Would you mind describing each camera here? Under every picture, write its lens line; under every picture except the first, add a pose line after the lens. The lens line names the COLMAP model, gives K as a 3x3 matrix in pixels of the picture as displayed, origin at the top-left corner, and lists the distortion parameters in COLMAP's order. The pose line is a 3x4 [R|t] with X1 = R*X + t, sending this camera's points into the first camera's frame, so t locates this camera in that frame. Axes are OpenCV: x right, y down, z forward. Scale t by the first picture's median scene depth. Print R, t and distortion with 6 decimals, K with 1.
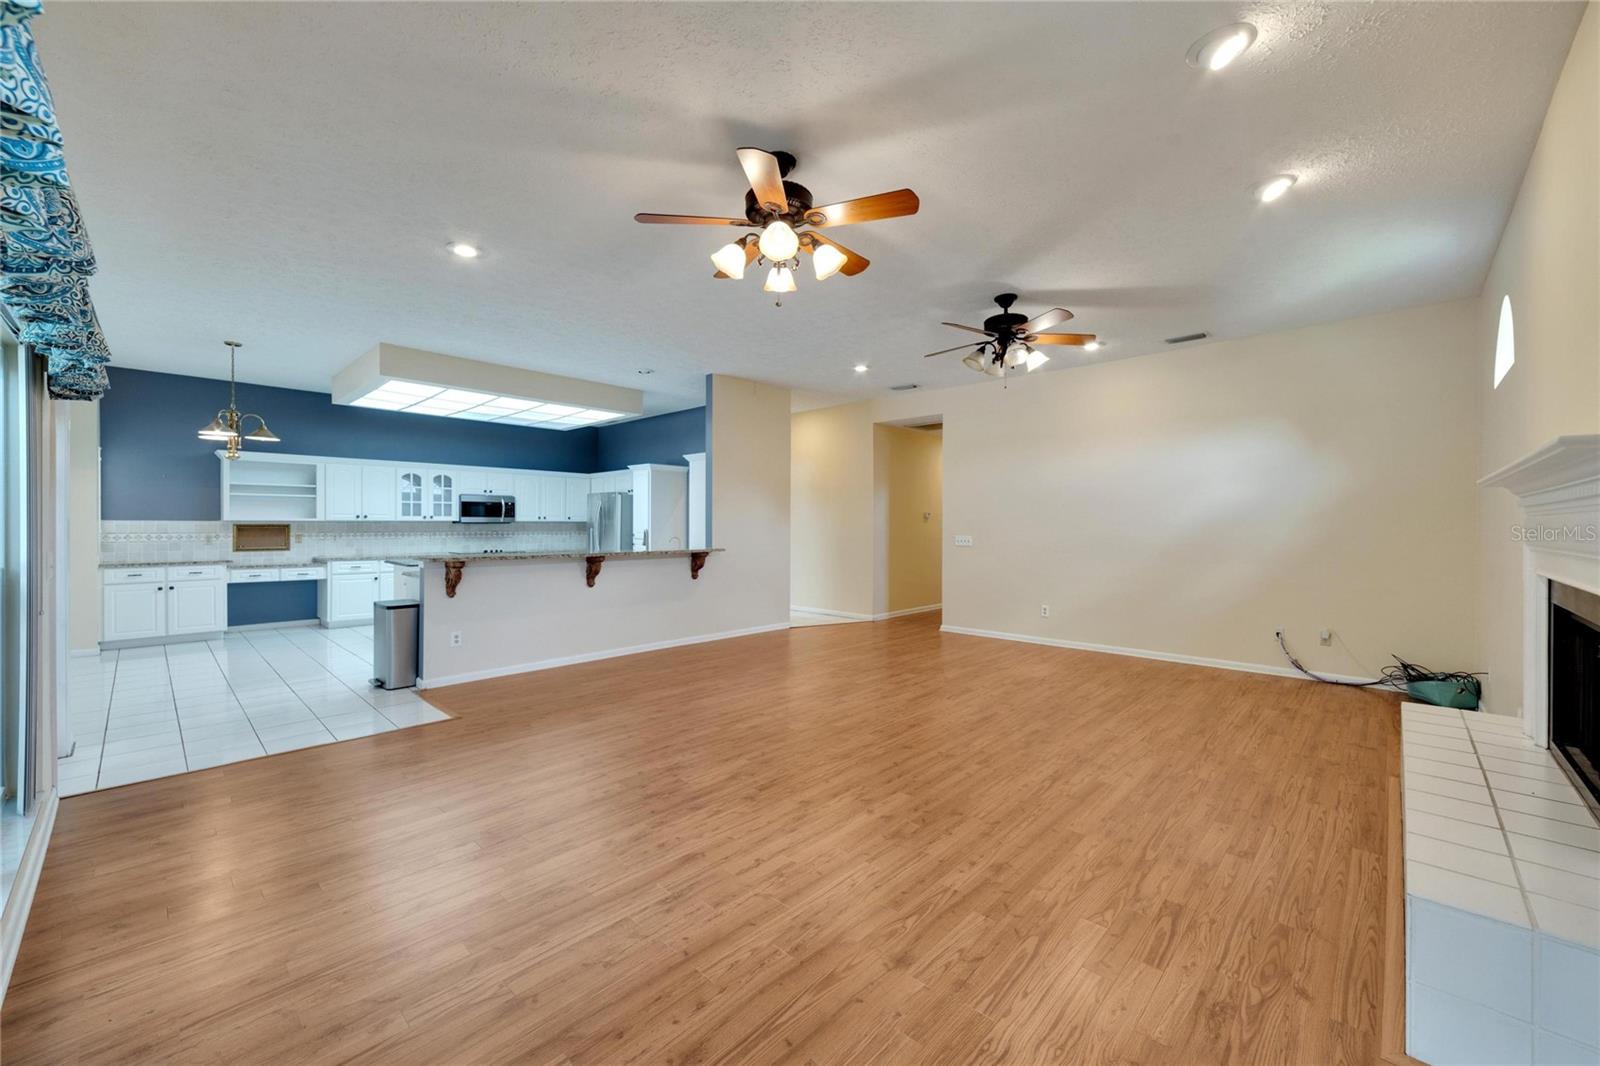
lens RADIAL K [[628.8, 0, 790.0], [0, 628.8, 522.4], [0, 0, 1]] dist [0.000856, -0.000126]
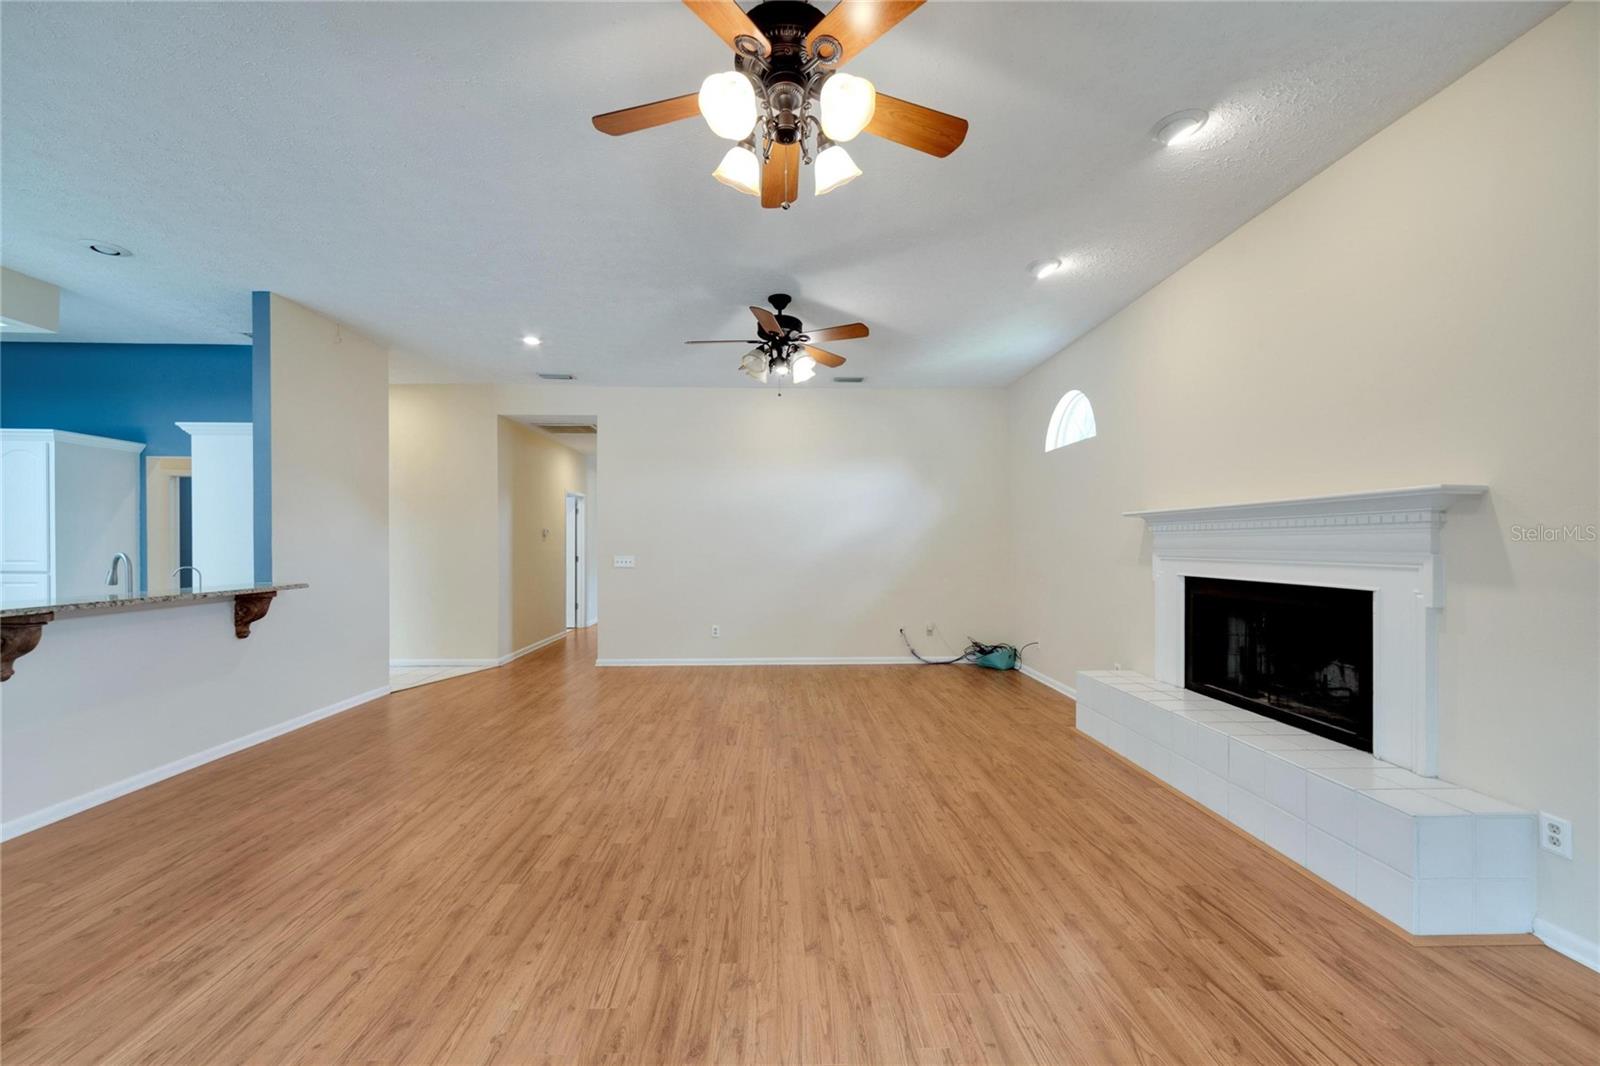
lens RADIAL K [[618.5, 0, 792.4], [0, 618.5, 545.8], [0, 0, 1]] dist [-0.000557, 0.000150]
pose [[0.696892, -0.004389, 0.717162, -0.208403], [-0.001144, 0.999973, 0.007233, -0.000343], [-0.717175, -0.005861, 0.696868, 0.238690]]
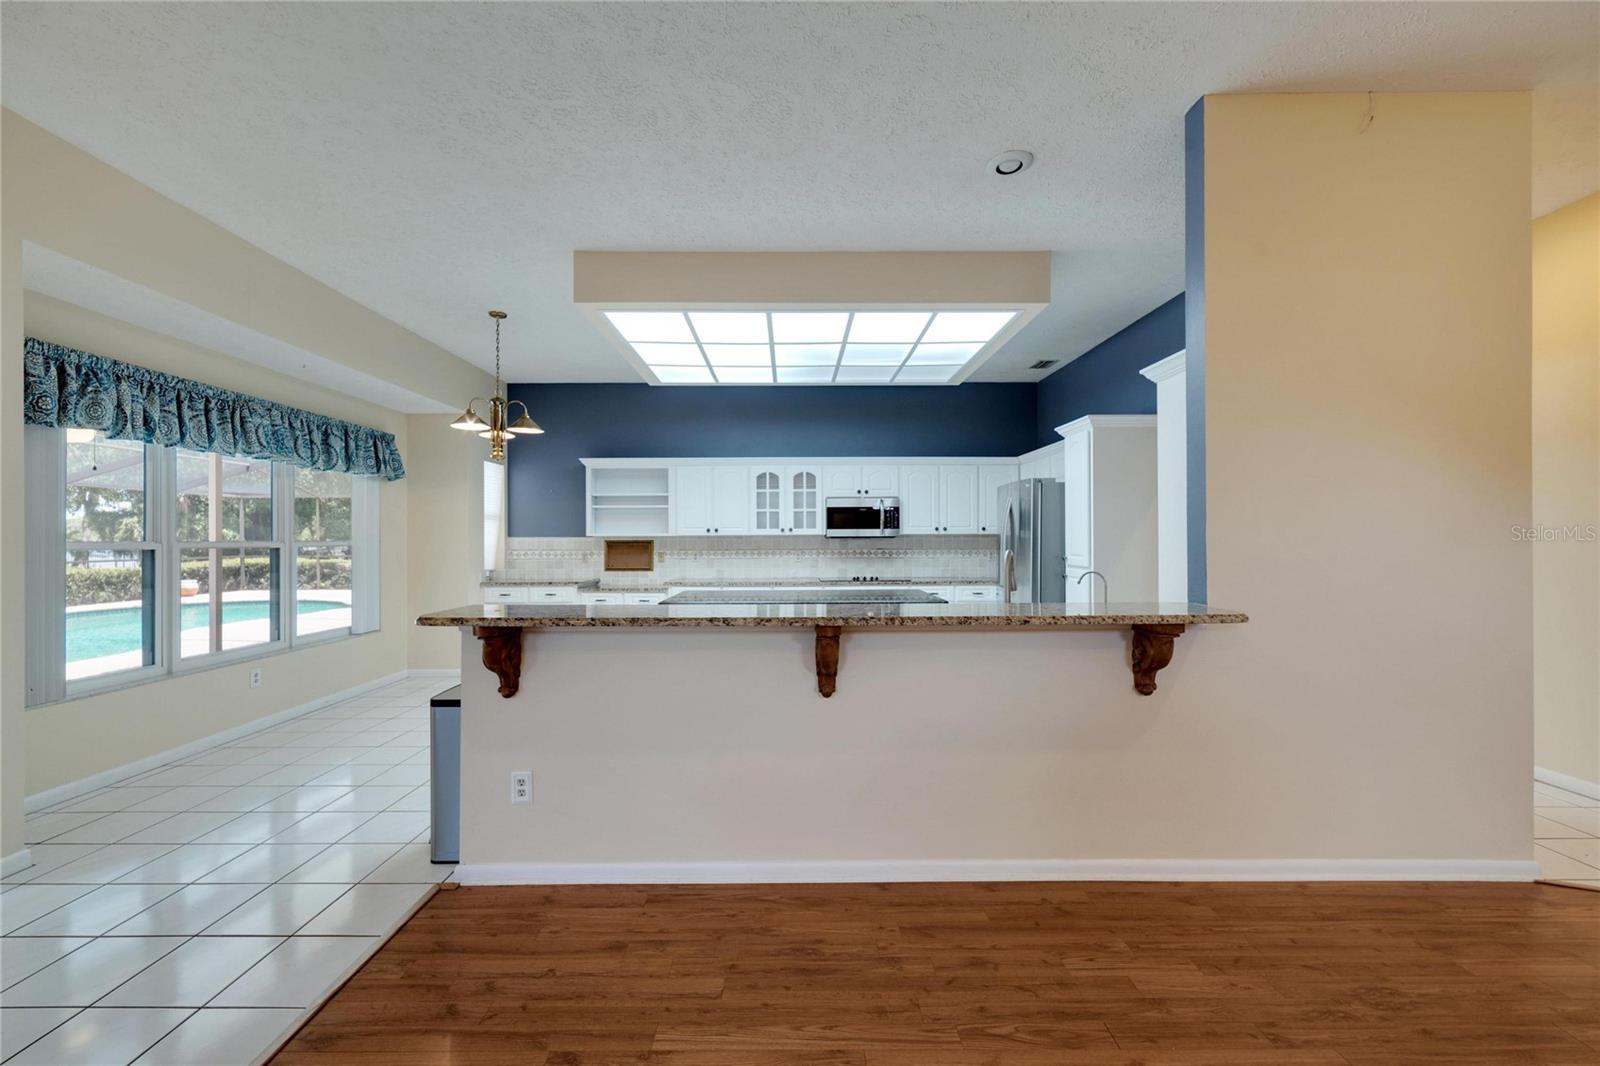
lens RADIAL K [[637.4, 0, 797.9], [0, 637.4, 539.5], [0, 0, 1]] dist [0.000033, 0.000492]
pose [[0.701206, -0.003586, -0.712950, -0.033989], [0.008088, 0.999963, 0.002924, 0.001028], [0.712913, -0.007817, 0.701209, 0.621029]]
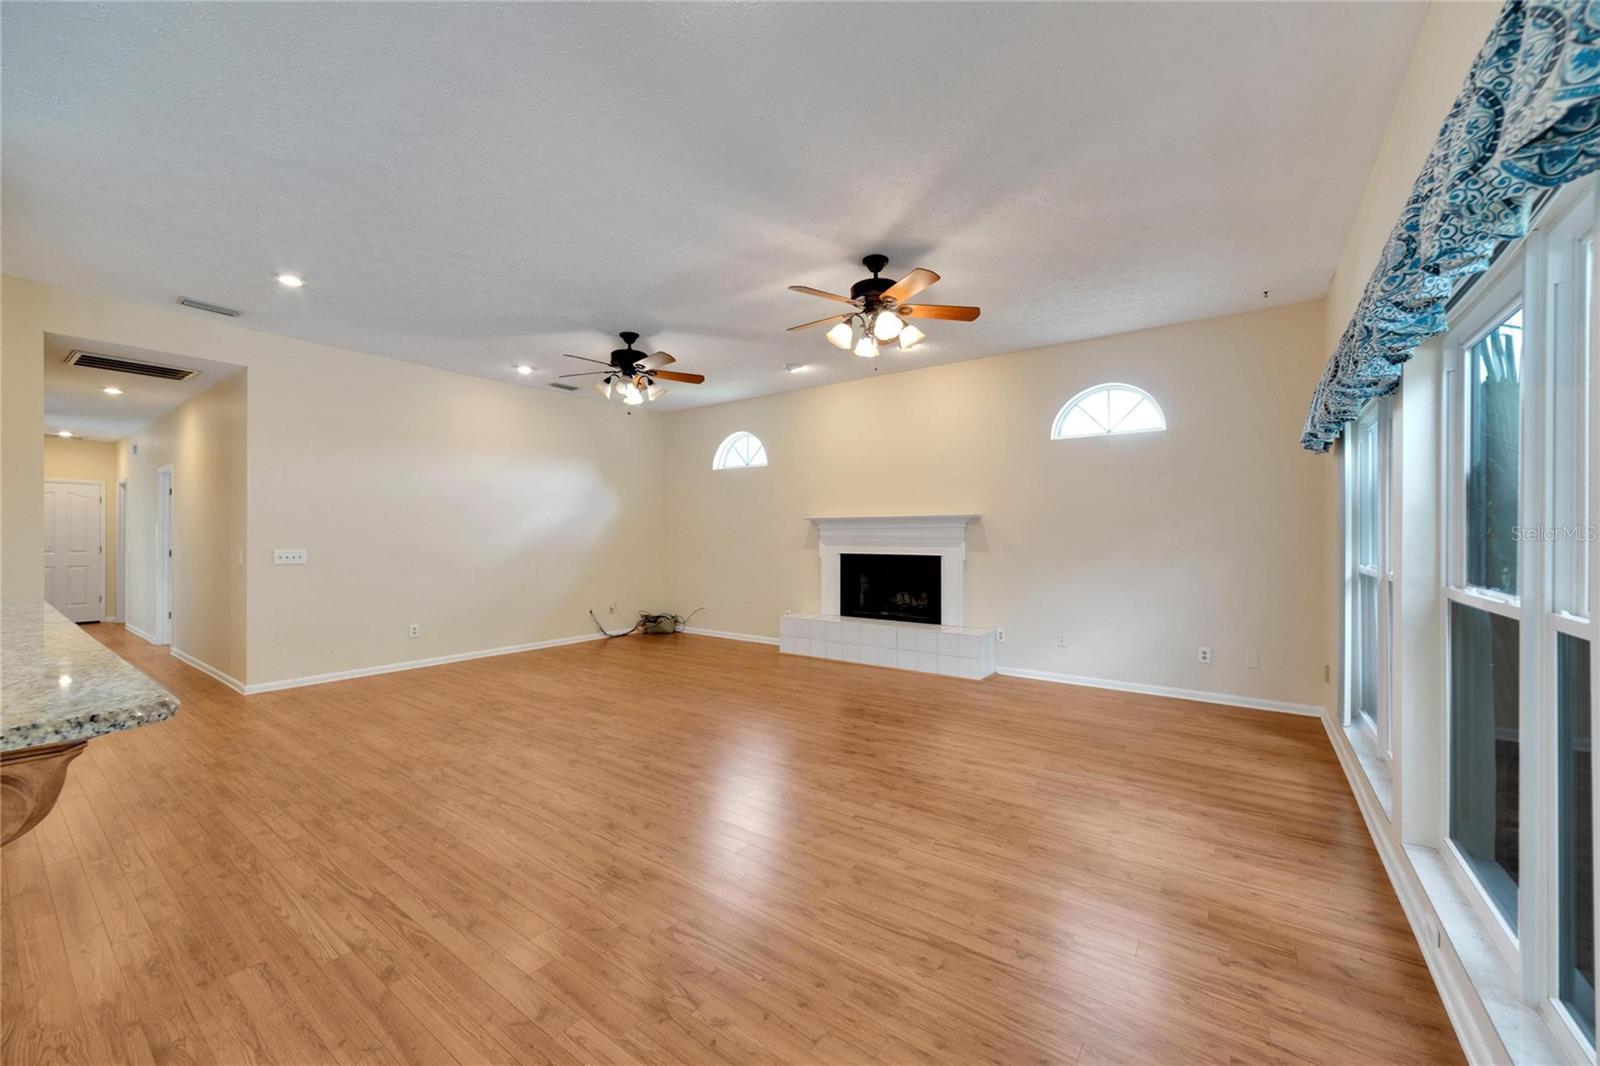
lens RADIAL K [[624.0, 0, 806.9], [0, 624.0, 535.6], [0, 0, 1]] dist [-0.000556, -0.000168]
pose [[-0.151747, -0.000559, 0.988419, -0.564564], [-0.005223, 0.999986, -0.000236, 0.001807], [-0.988405, -0.005198, -0.151748, 0.586128]]
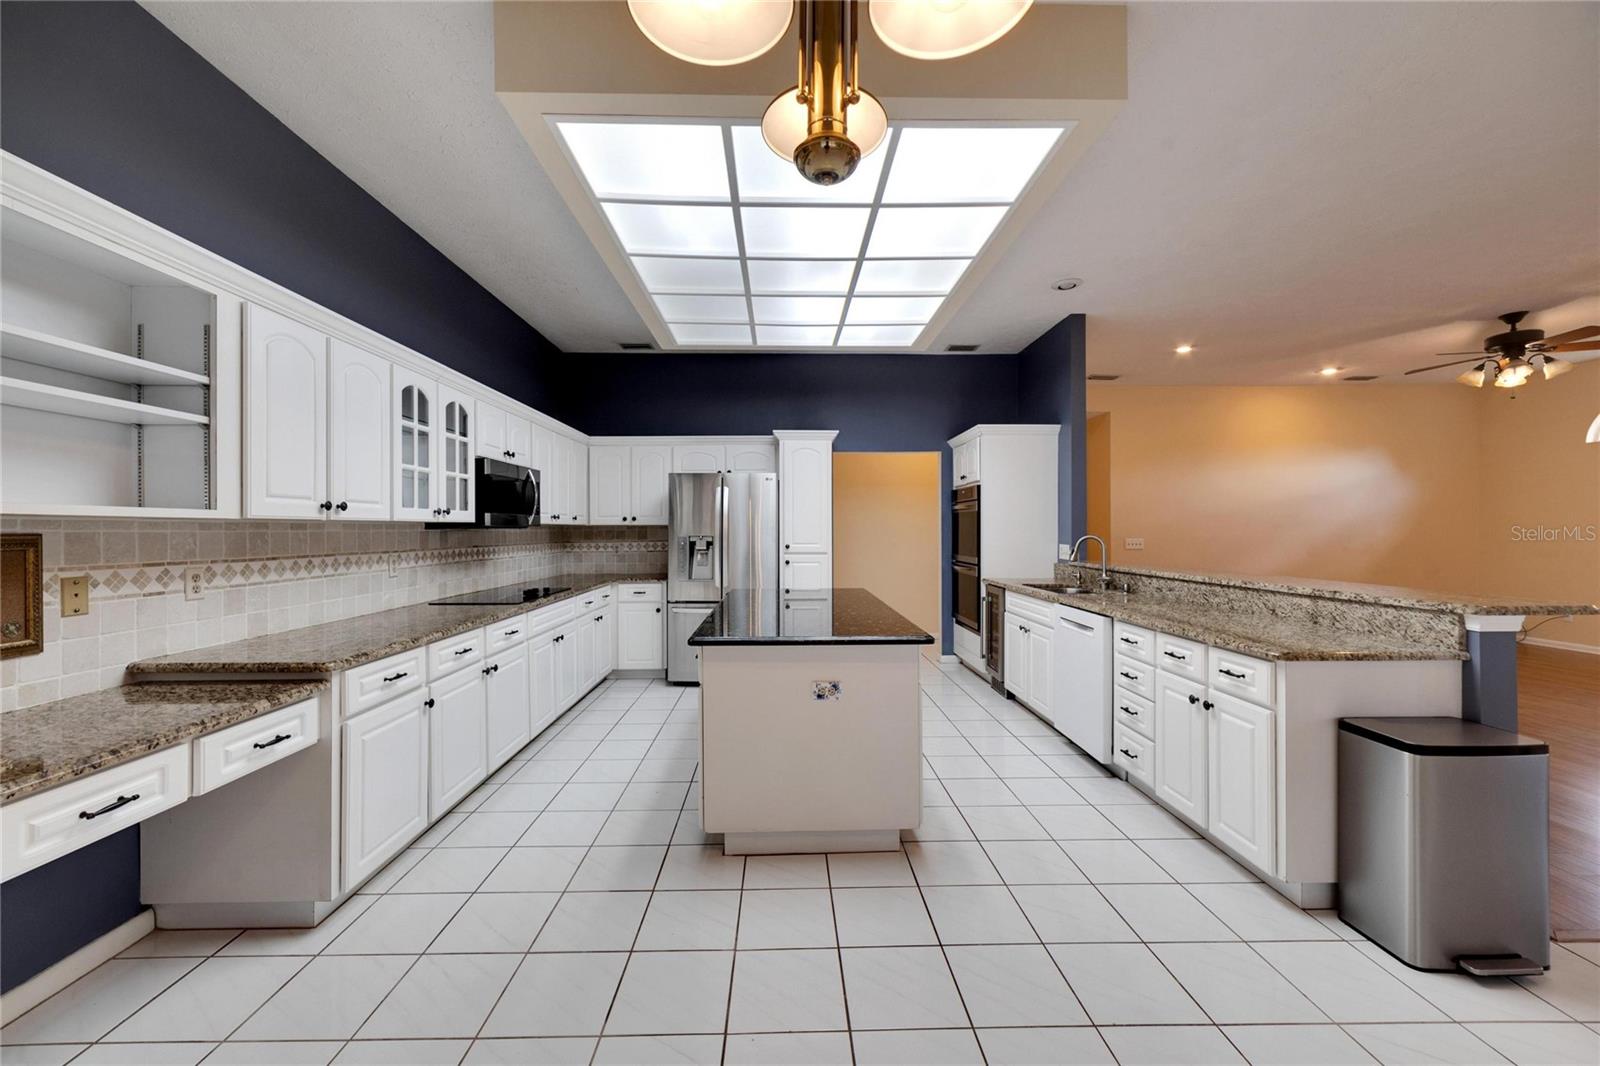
lens RADIAL K [[620.1, 0, 782.5], [0, 620.1, 526.8], [0, 0, 1]] dist [0.002944, 0.000400]
pose [[0.709989, -0.001955, 0.704210, -0.898063], [0.002448, 0.999997, 0.000309, 0.001061], [-0.704209, 0.001504, 0.709992, 0.774902]]
